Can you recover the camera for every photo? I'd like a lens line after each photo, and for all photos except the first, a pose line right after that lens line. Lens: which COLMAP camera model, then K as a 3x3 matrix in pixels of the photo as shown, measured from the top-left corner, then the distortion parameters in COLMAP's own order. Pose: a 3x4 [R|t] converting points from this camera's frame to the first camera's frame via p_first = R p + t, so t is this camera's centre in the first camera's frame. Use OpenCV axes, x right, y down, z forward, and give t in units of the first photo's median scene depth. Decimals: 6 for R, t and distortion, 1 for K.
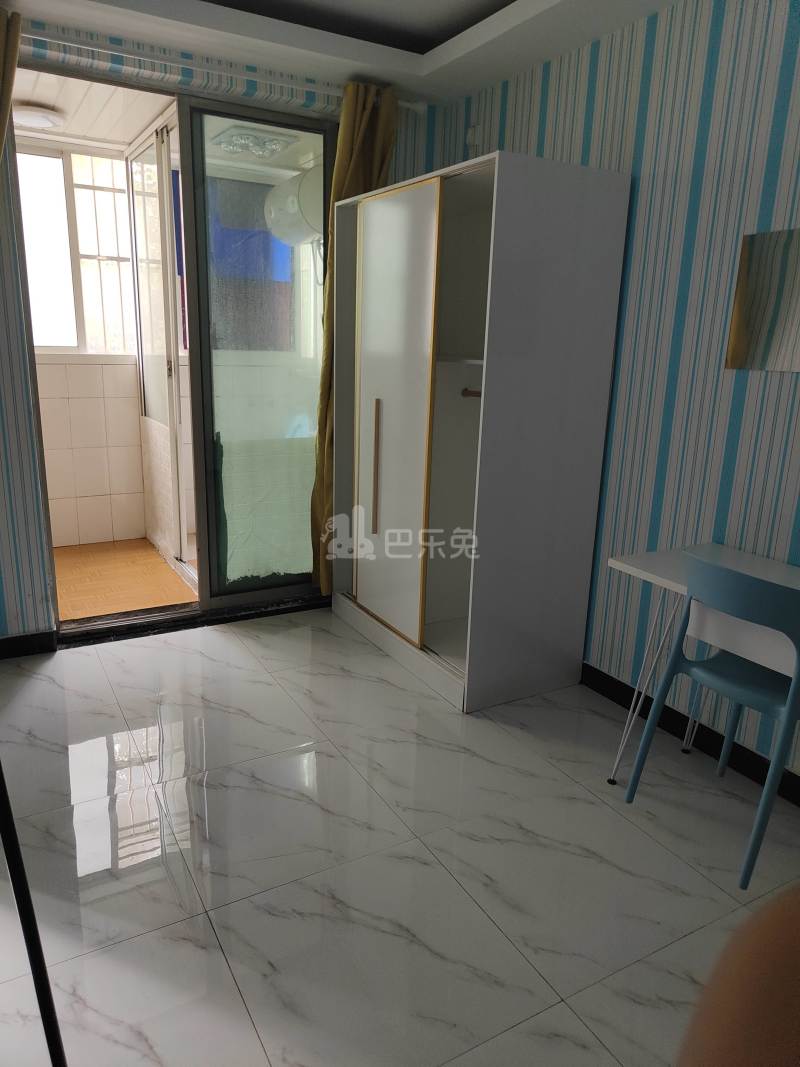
lens RADIAL K [[744.0, 0, 395.2], [0, 744.0, 535.1], [0, 0, 1]] dist [-0.002704, 0.006238]
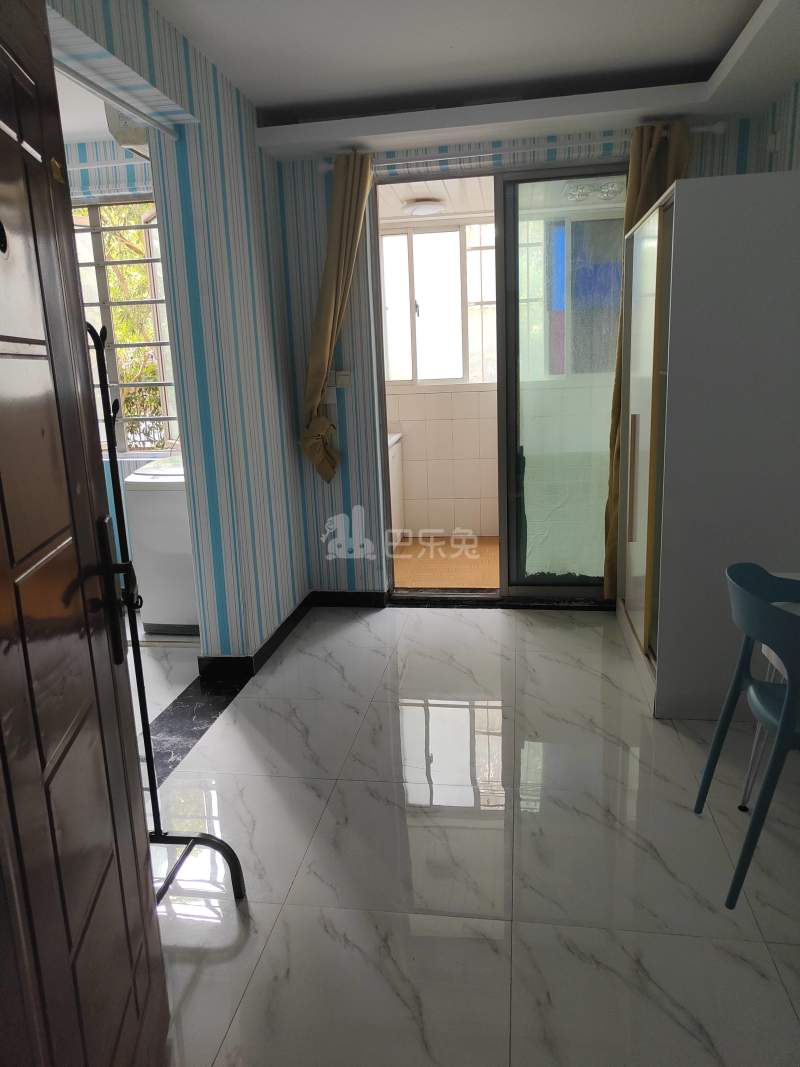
lens RADIAL K [[744.0, 0, 395.2], [0, 744.0, 535.1], [0, 0, 1]] dist [-0.002704, 0.006238]
pose [[0.774126, 0.082903, -0.627579, 0.362705], [-0.097731, 0.995153, 0.010908, 0.008919], [0.625442, 0.052890, 0.778476, -0.034253]]
